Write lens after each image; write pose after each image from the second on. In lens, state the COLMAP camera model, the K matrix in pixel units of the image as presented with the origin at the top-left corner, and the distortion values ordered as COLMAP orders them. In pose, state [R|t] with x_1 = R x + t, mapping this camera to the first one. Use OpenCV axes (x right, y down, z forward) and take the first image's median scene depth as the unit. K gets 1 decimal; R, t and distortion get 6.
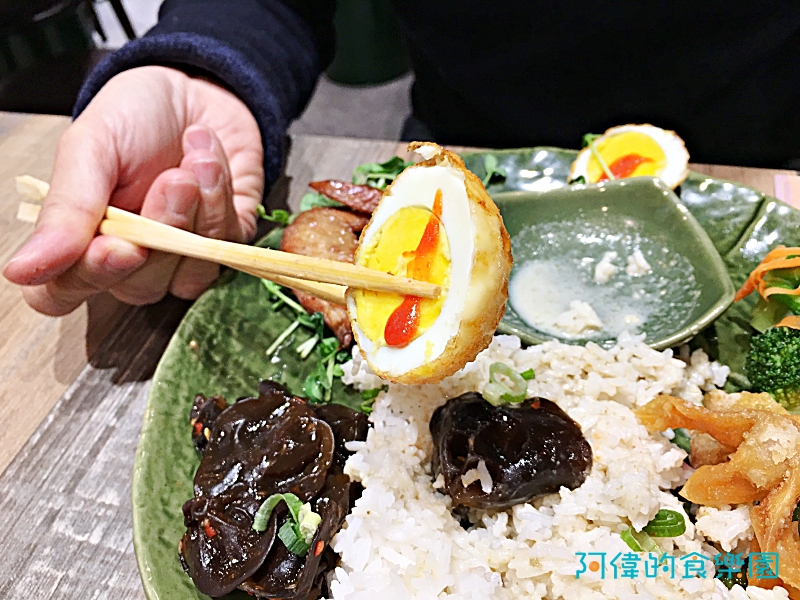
lens RADIAL K [[679.5, 0, 400.0], [0, 679.5, 300.0], [0, 0, 1]] dist [0.071265, -0.130740]
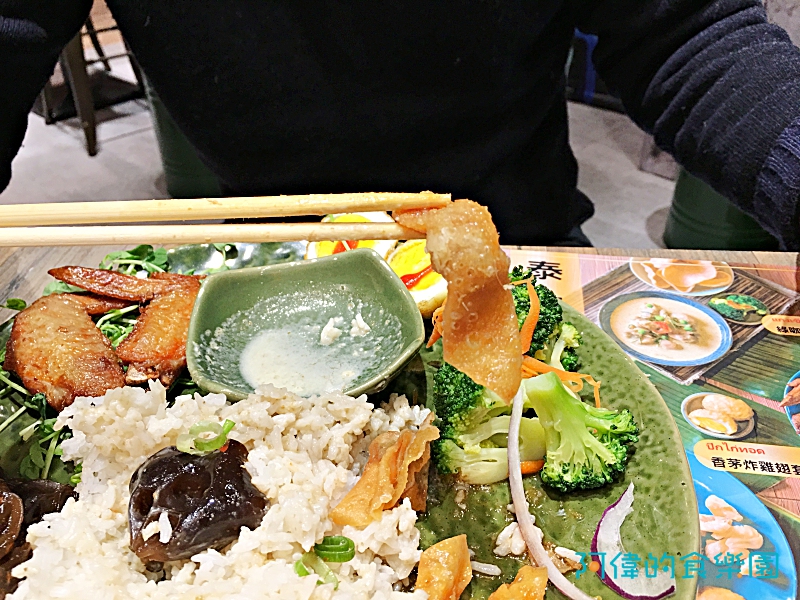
lens RADIAL K [[679.5, 0, 400.0], [0, 679.5, 300.0], [0, 0, 1]] dist [0.071265, -0.130740]
pose [[0.982394, -0.055081, 0.178517, 0.222825], [0.082934, 0.984813, -0.152531, 0.080307], [-0.167404, 0.164651, 0.972042, -0.083697]]
